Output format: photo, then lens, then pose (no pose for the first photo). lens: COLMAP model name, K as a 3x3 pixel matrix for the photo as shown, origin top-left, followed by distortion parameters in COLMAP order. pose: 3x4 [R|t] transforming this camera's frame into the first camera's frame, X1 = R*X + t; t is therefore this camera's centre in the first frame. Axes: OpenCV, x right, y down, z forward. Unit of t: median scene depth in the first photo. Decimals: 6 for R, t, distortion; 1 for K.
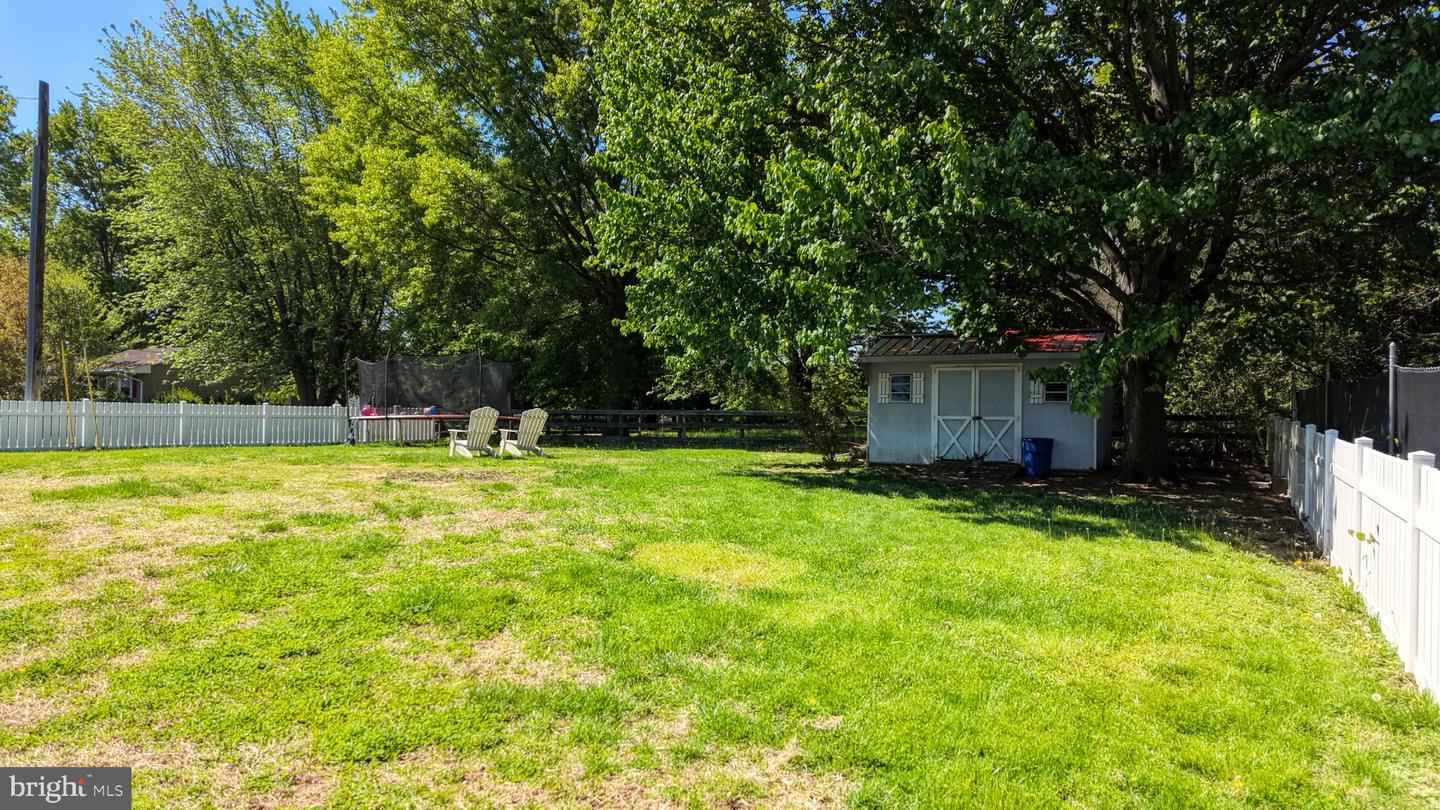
lens RADIAL K [[971.5, 0, 720.0], [0, 971.5, 405.0], [0, 0, 1]] dist [-0.000610, -0.003145]
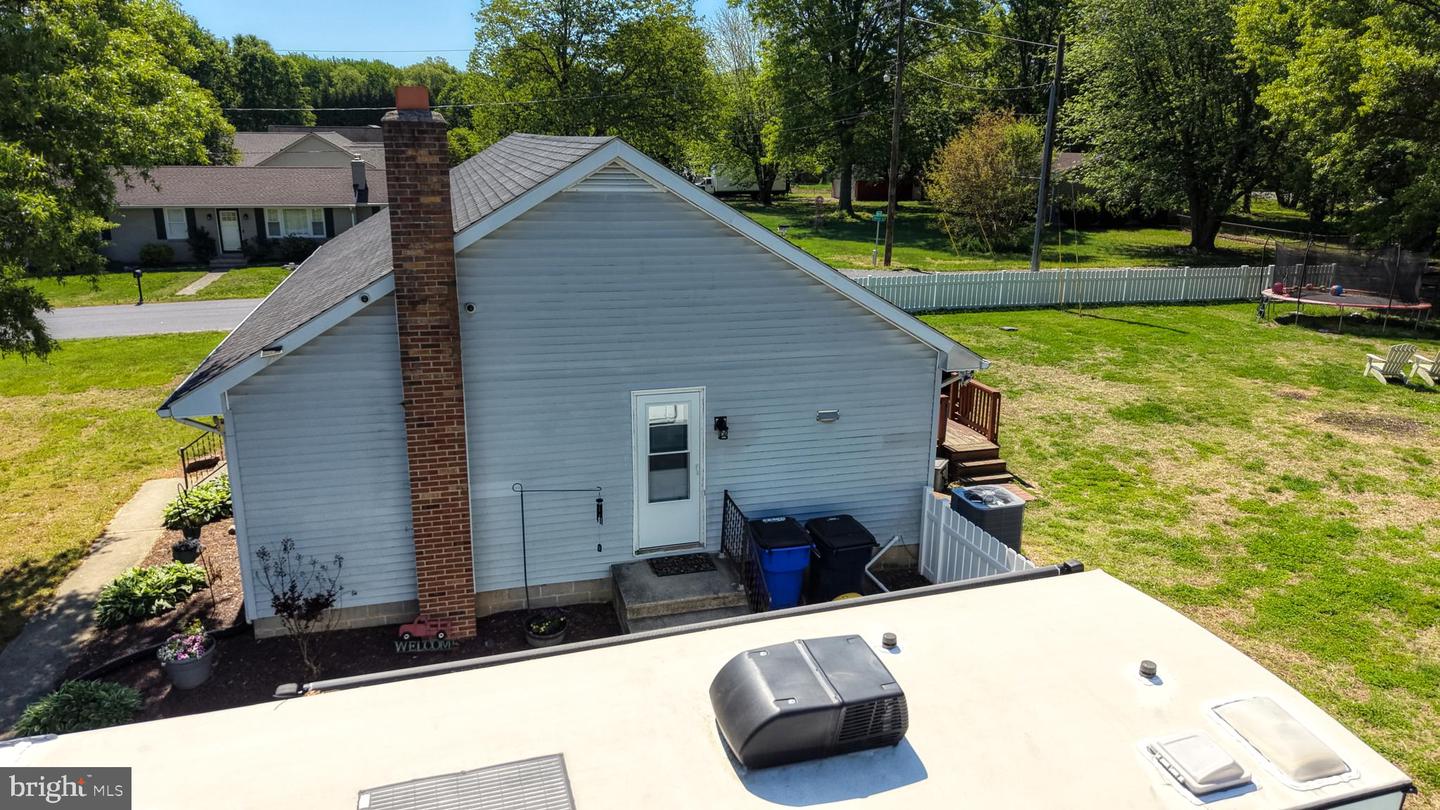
lens RADIAL K [[971.5, 0, 720.0], [0, 971.5, 405.0], [0, 0, 1]] dist [-0.000610, -0.003145]
pose [[0.691703, 0.188399, -0.697175, 0.016949], [0.004225, 0.964300, 0.264777, -0.159234], [0.722170, -0.186093, 0.666213, -0.285516]]
